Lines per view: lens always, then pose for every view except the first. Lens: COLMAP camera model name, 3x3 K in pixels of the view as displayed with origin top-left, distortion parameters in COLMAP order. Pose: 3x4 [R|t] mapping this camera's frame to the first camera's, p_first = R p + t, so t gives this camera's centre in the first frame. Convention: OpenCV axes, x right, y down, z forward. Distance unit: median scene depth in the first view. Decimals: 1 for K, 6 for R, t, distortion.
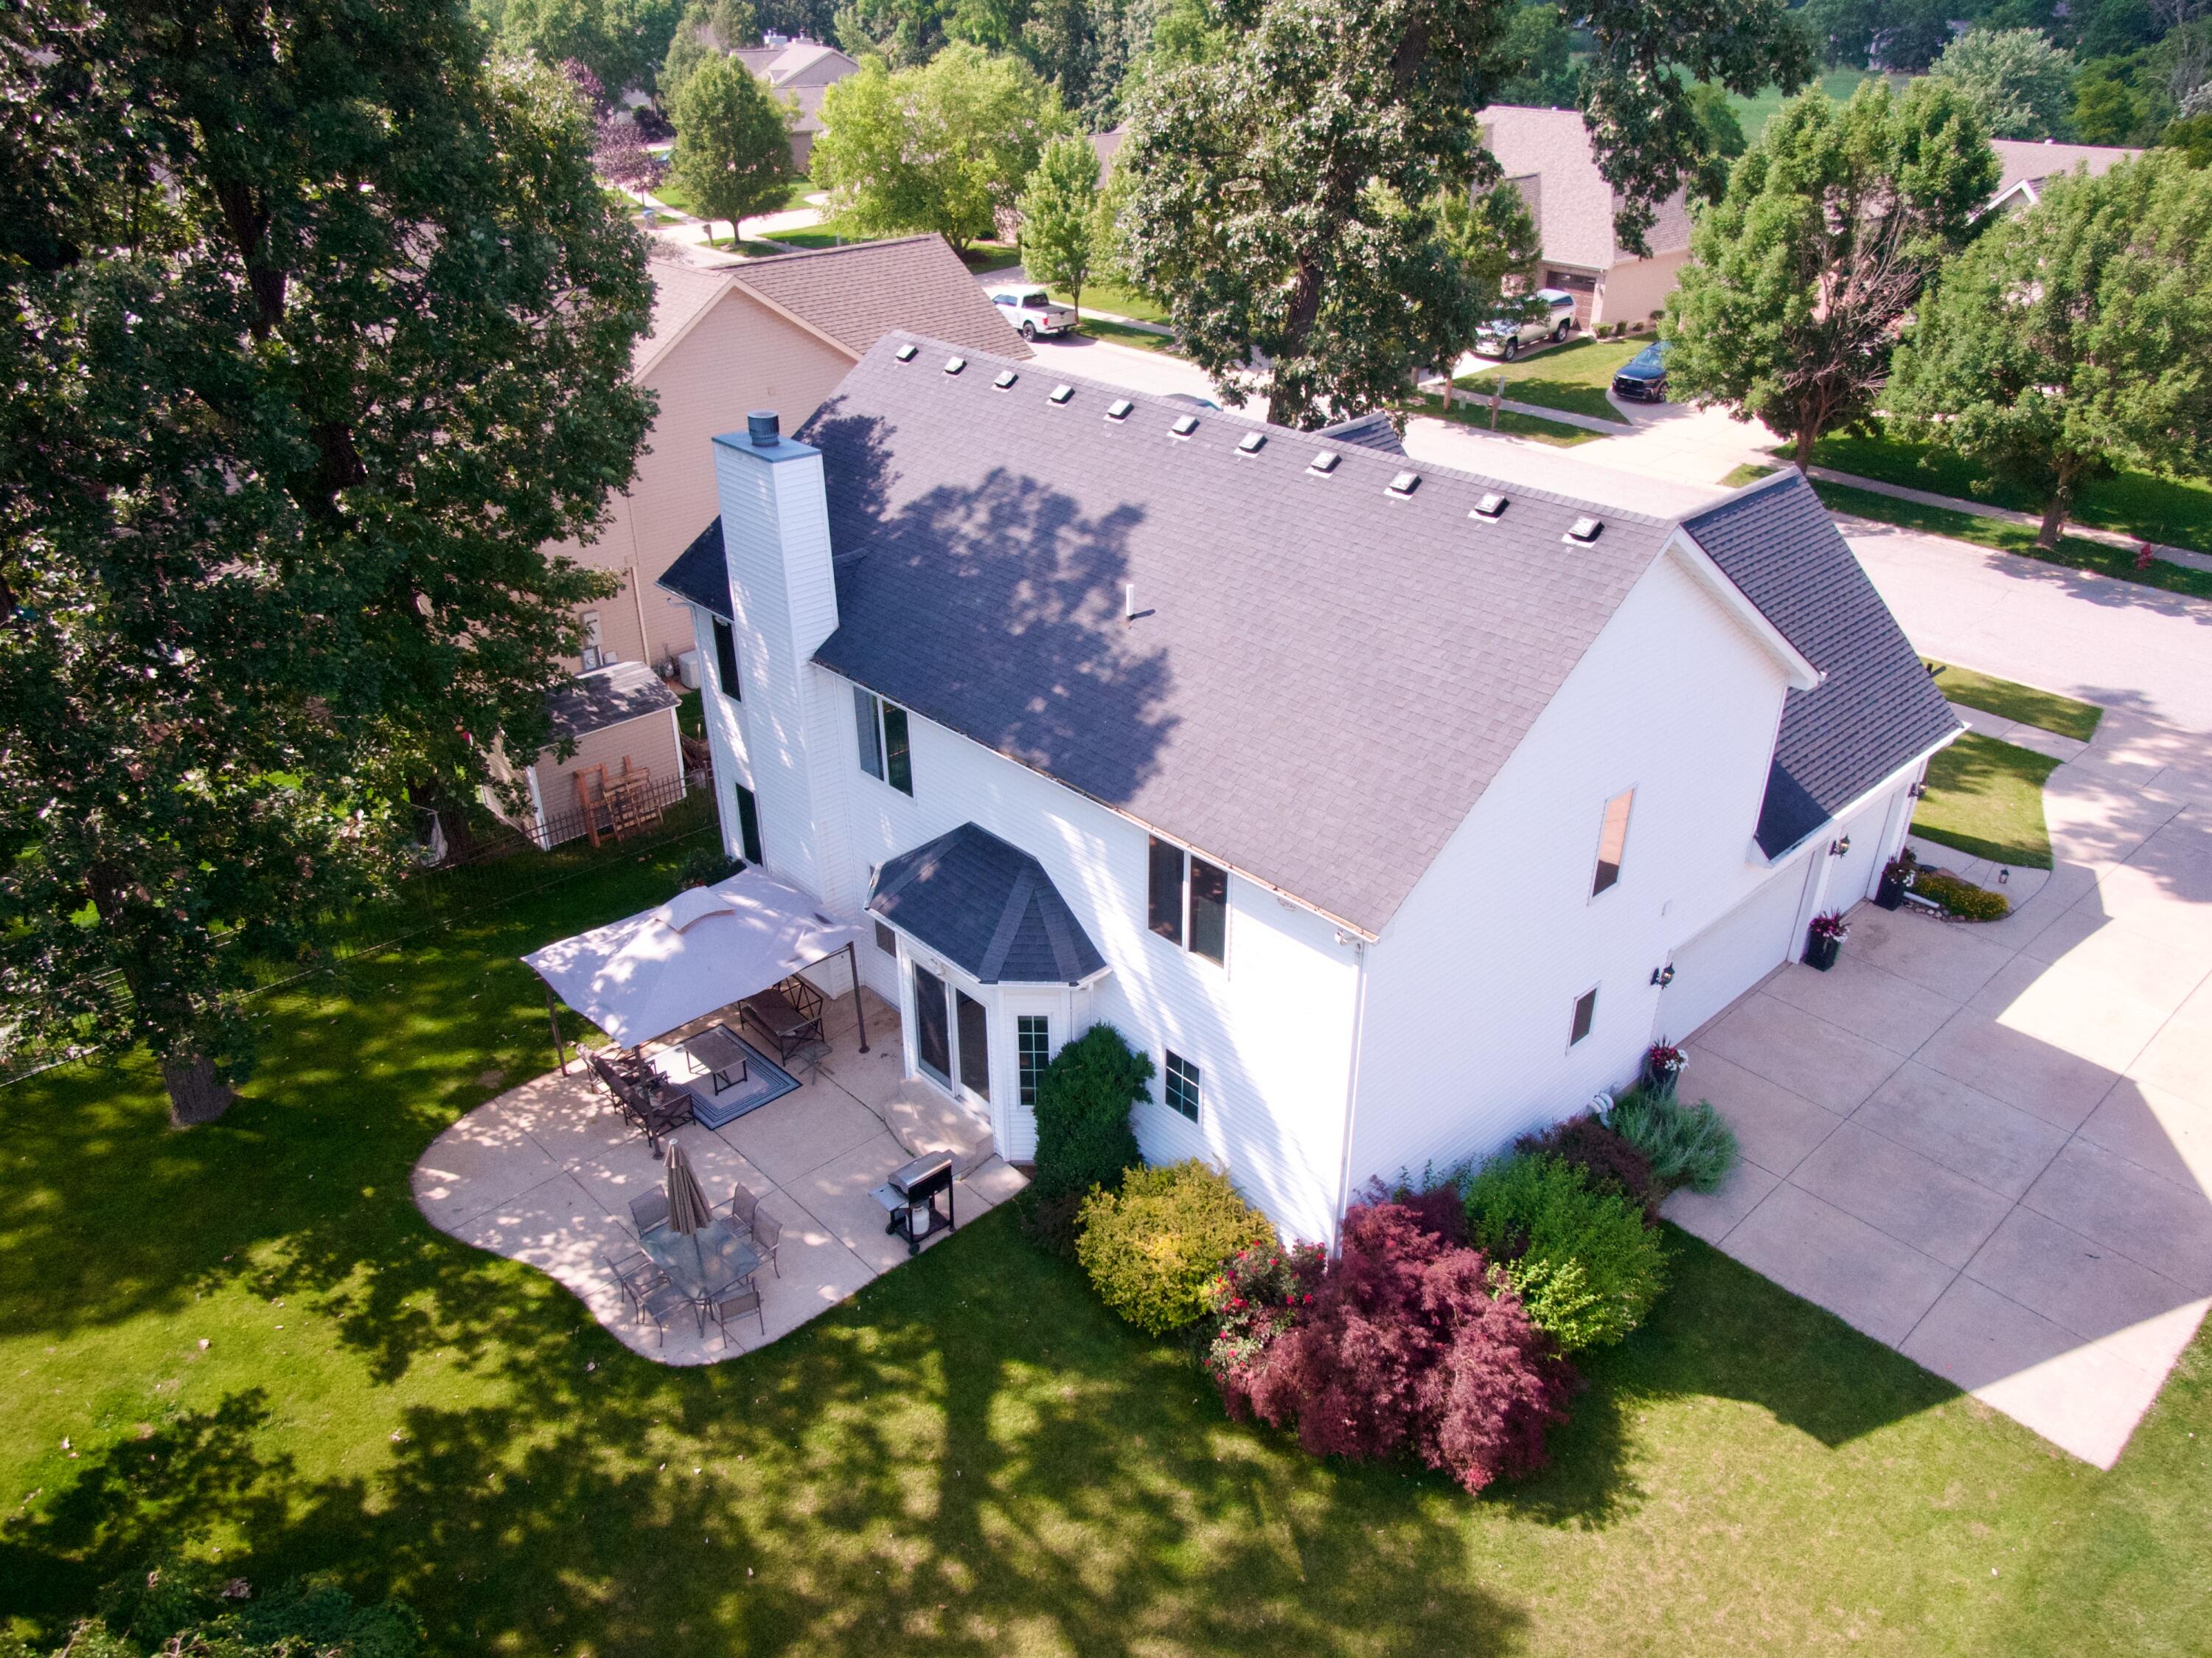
lens RADIAL K [[1595.7, 0, 1106.0], [0, 1595.7, 829.0], [0, 0, 1]] dist [0.058819, -0.086316]
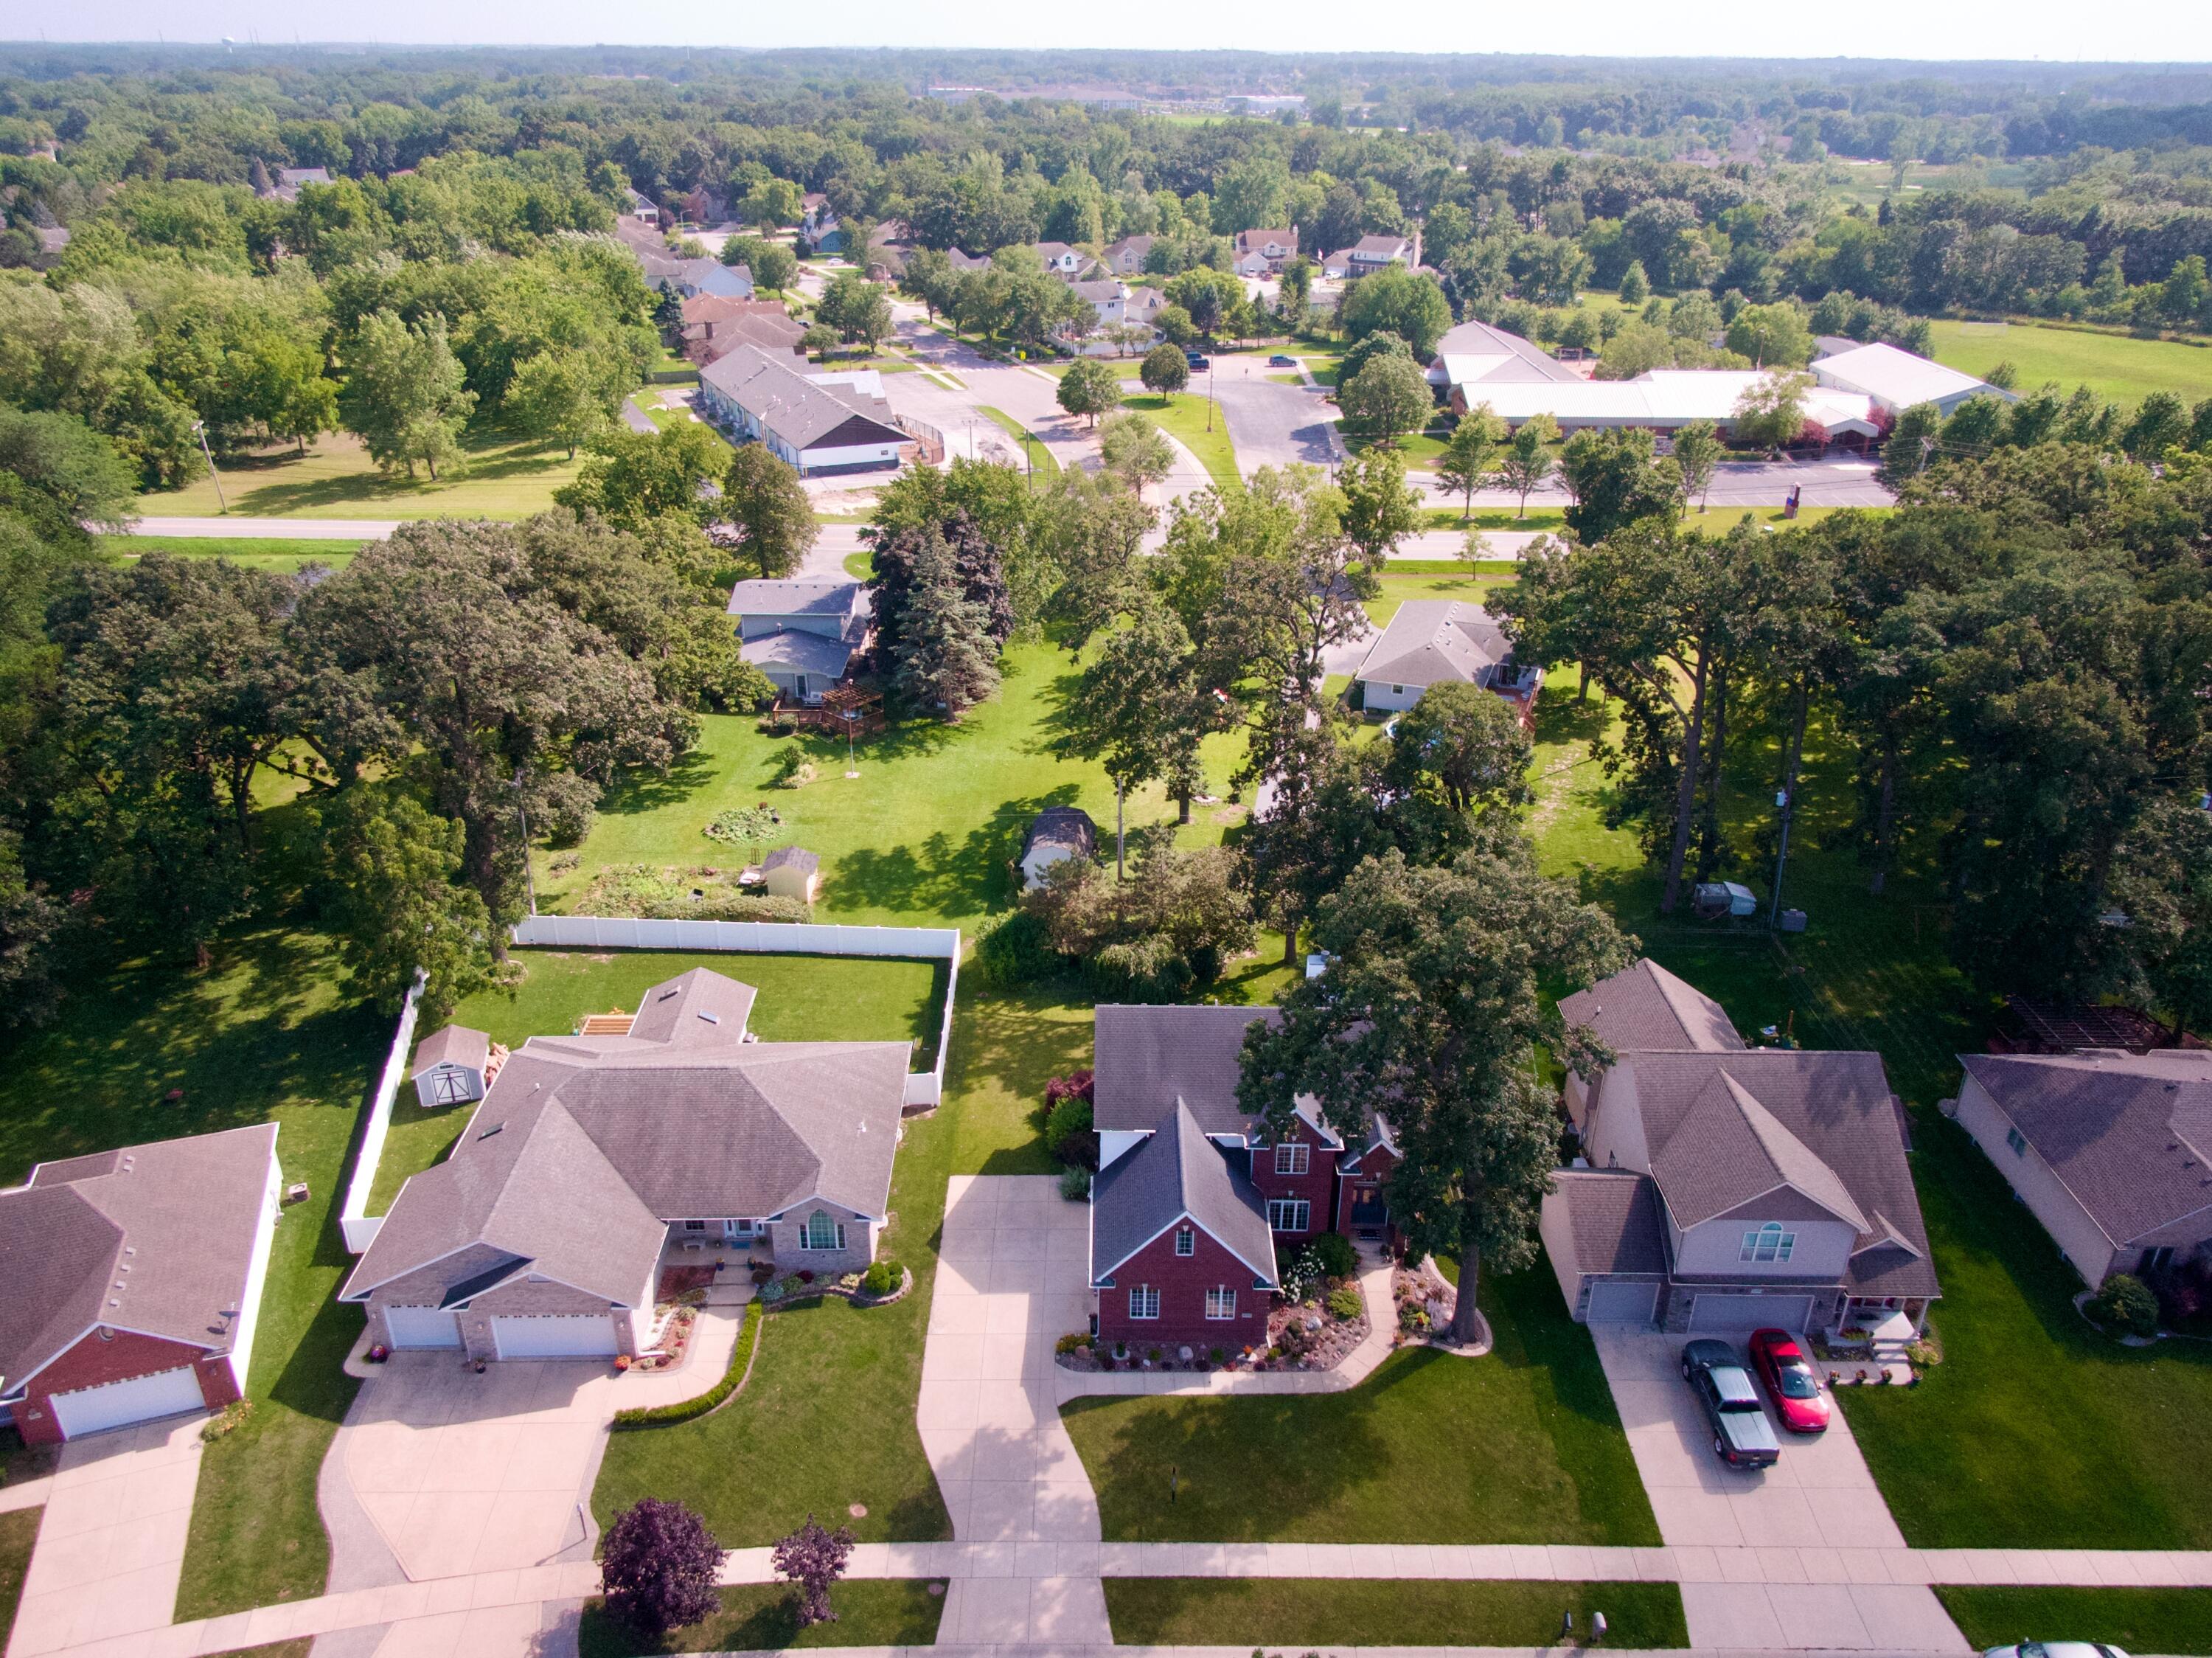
lens RADIAL K [[1595.7, 0, 1106.0], [0, 1595.7, 829.0], [0, 0, 1]] dist [0.058819, -0.086316]
pose [[-0.682187, 0.316324, -0.659211, 2.433480], [-0.350036, 0.650261, 0.674266, -2.748228], [0.641946, 0.690724, -0.332875, 1.740210]]
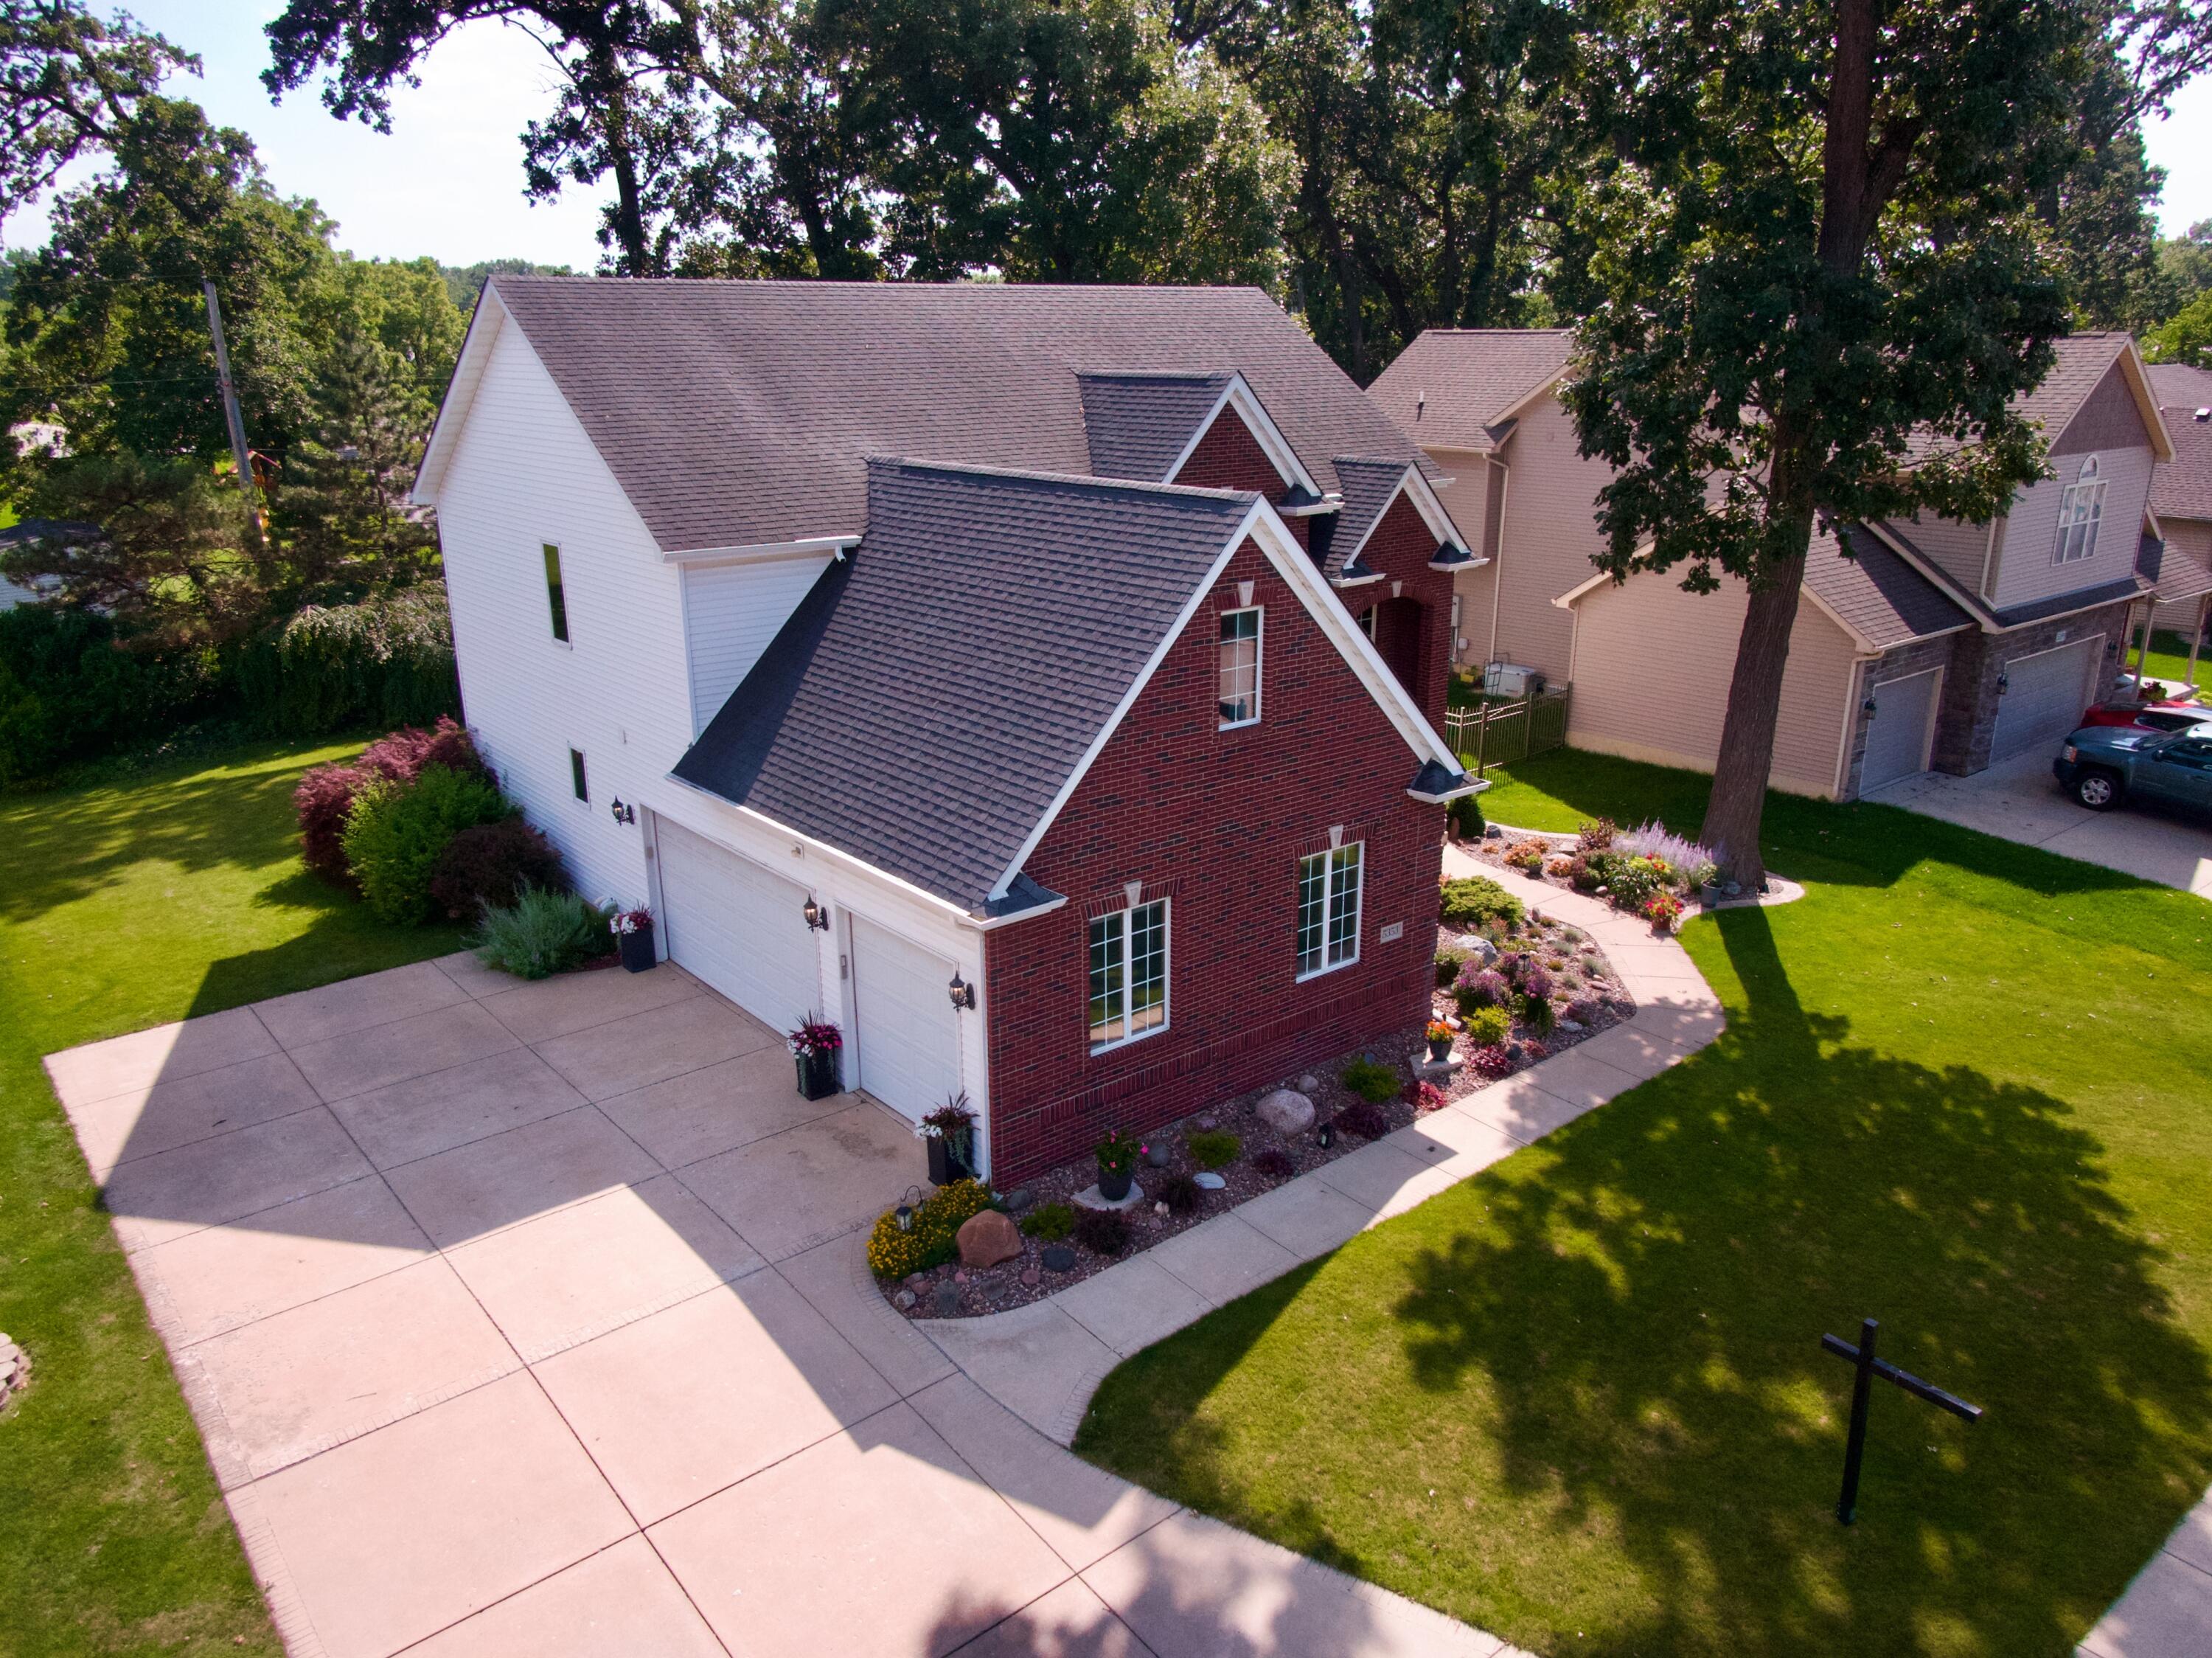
lens RADIAL K [[1595.7, 0, 1106.0], [0, 1595.7, 829.0], [0, 0, 1]] dist [0.058819, -0.086316]
pose [[-0.065989, 0.300309, -0.951557, 1.371955], [-0.458844, 0.837694, 0.296195, -0.359120], [0.886063, 0.456162, 0.082516, 1.272099]]
